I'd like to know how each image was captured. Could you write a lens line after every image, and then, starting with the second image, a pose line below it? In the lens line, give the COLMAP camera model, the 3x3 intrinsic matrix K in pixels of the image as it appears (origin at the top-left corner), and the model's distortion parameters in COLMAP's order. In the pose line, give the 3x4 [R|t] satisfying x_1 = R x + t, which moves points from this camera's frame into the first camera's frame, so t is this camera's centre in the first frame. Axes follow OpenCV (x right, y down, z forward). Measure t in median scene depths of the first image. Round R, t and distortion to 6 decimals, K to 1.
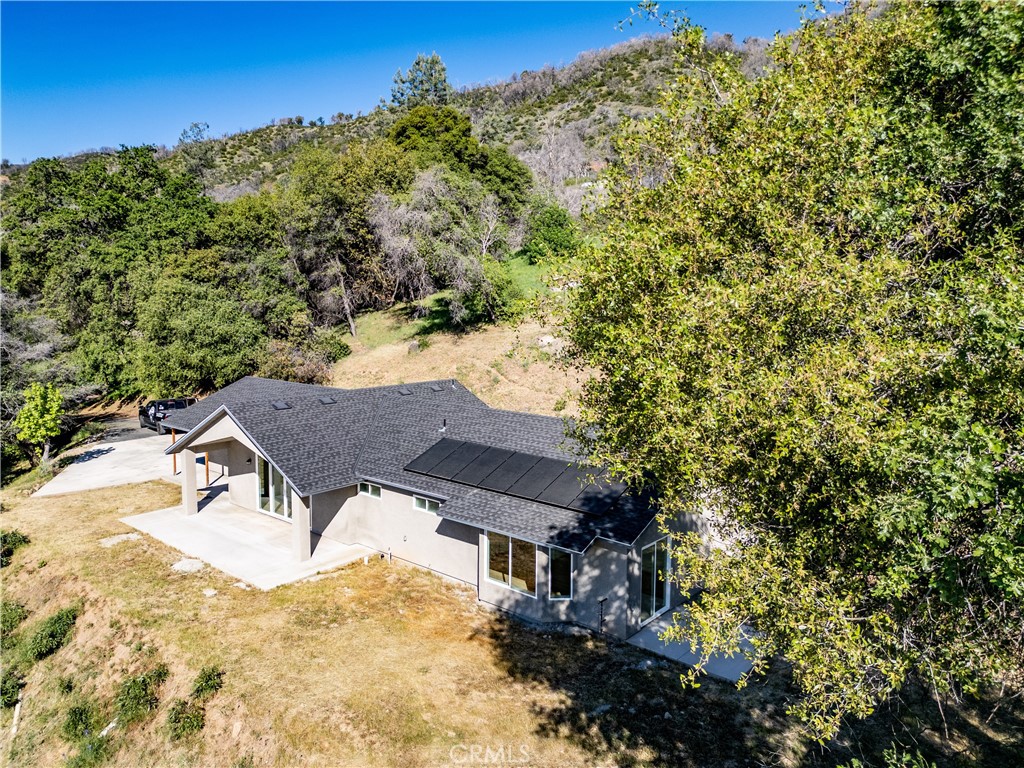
lens RADIAL K [[724.5, 0, 515.1], [0, 724.5, 379.1], [0, 0, 1]] dist [0.061886, -0.054337]
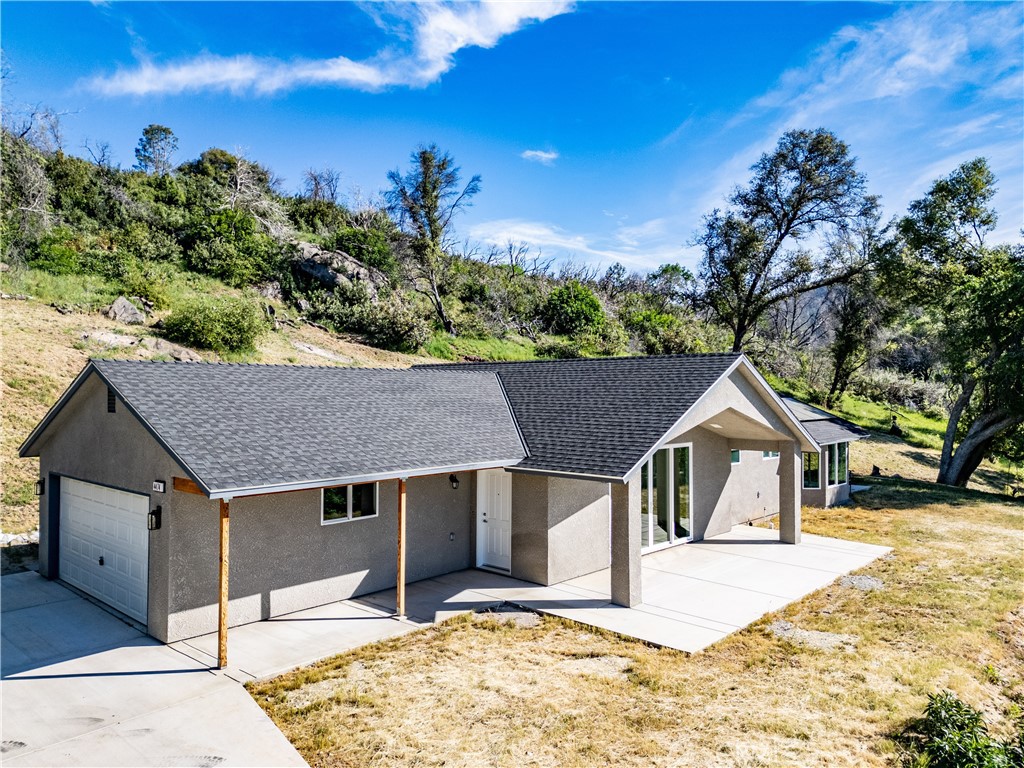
lens RADIAL K [[724.5, 0, 515.1], [0, 724.5, 379.1], [0, 0, 1]] dist [0.061886, -0.054337]
pose [[0.028650, 0.014854, 0.999479, -0.505848], [0.102536, 0.994571, -0.017720, 0.023163], [-0.994317, 0.102991, 0.026972, 0.578716]]
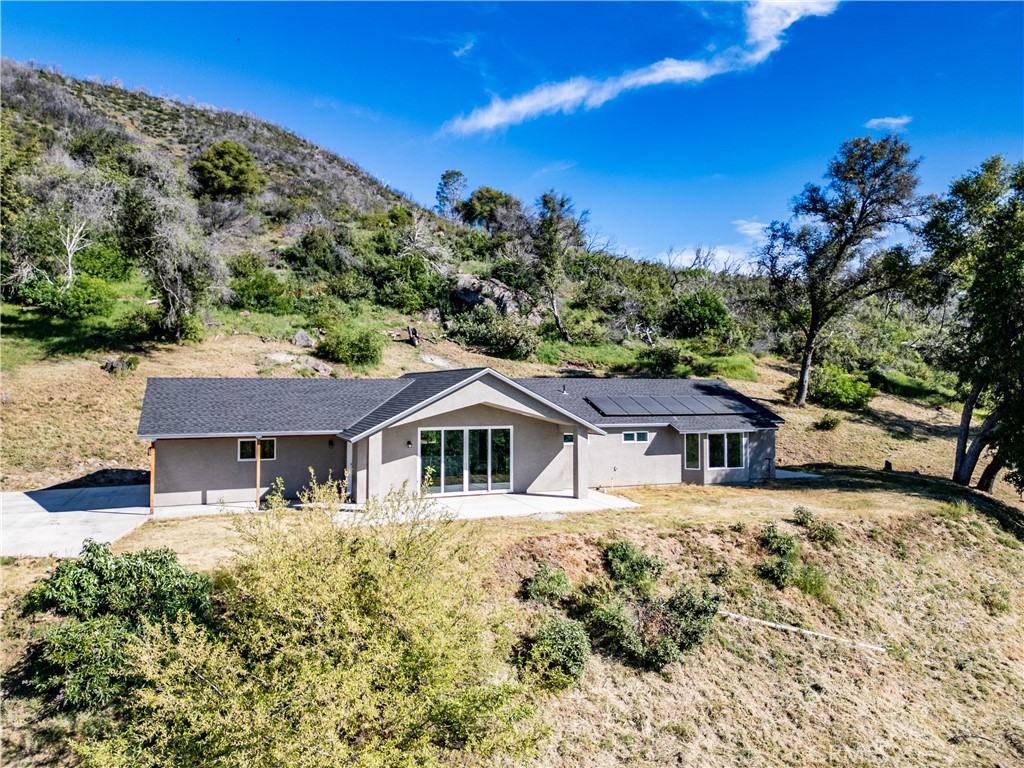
lens RADIAL K [[711.5, 0, 521.8], [0, 711.5, 385.2], [0, 0, 1]] dist [0.060085, -0.047096]
pose [[0.434912, 0.000550, 0.900473, -0.609884], [0.097031, 0.994149, -0.047472, 0.052865], [-0.895230, 0.108020, 0.432314, 0.267315]]
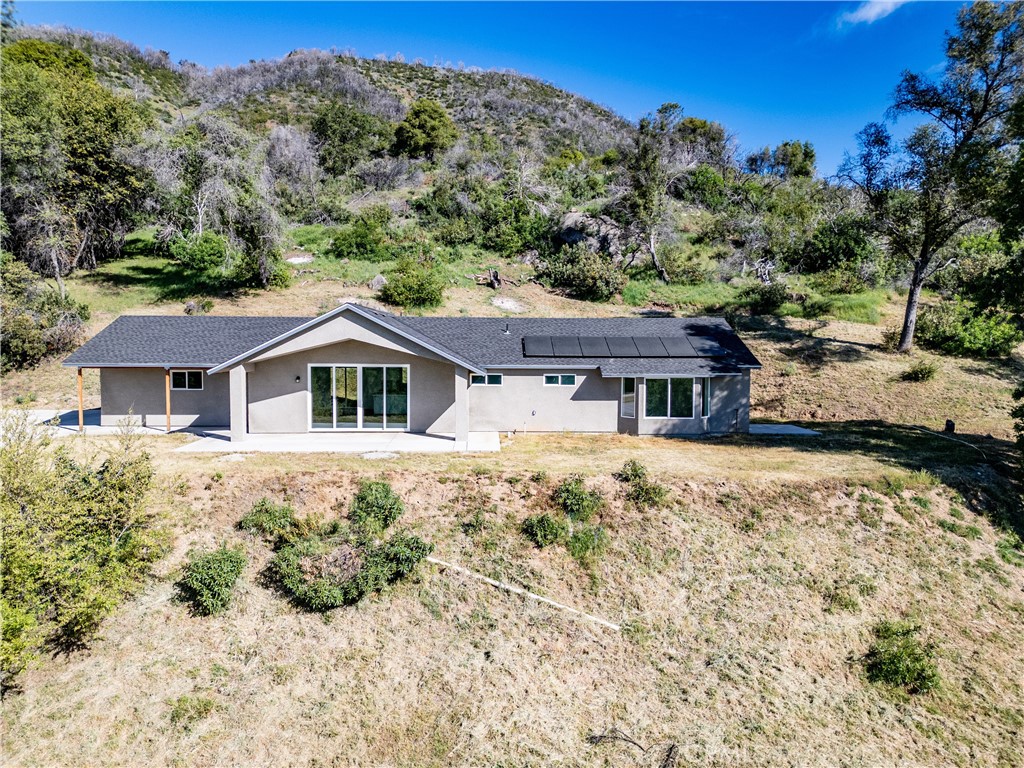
lens RADIAL K [[711.5, 0, 521.8], [0, 711.5, 385.2], [0, 0, 1]] dist [0.060085, -0.047096]
pose [[0.727255, -0.048155, 0.684676, -0.435192], [0.071142, 0.997451, -0.005413, 0.080780], [-0.682670, 0.052646, 0.728828, 0.072390]]
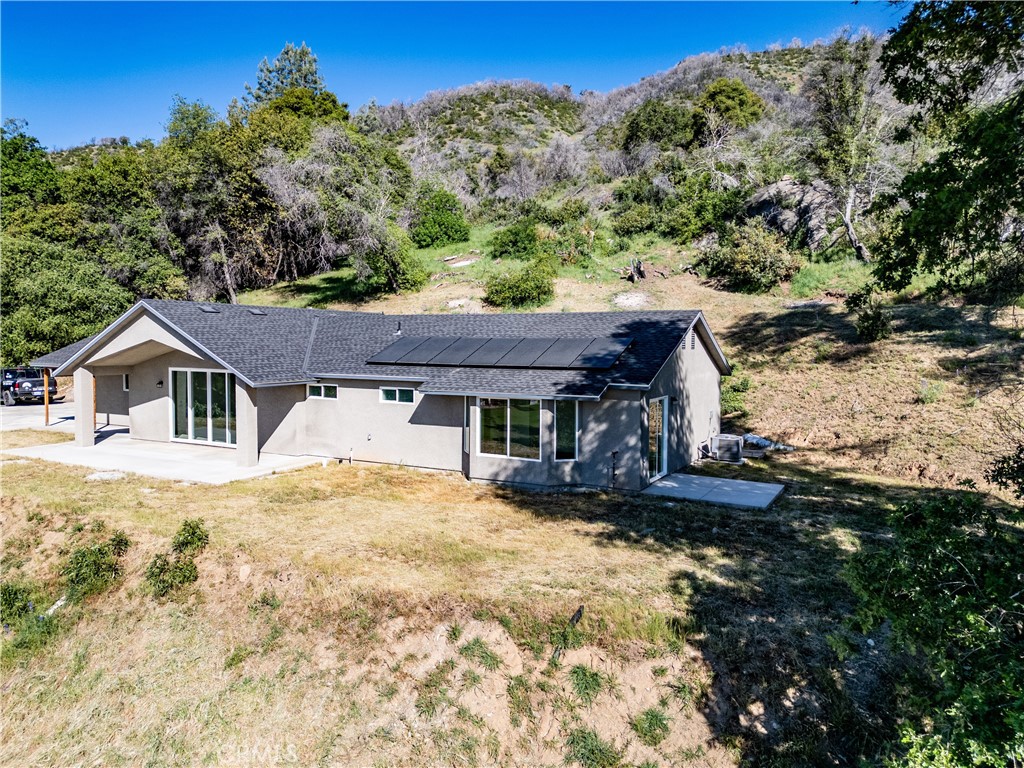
lens RADIAL K [[718.5, 0, 520.4], [0, 718.5, 381.7], [0, 0, 1]] dist [0.064957, -0.062152]
pose [[0.976899, -0.012410, 0.213340, -0.071112], [0.022543, 0.998727, -0.045127, 0.087985], [-0.212508, 0.048893, 0.975935, 0.032598]]
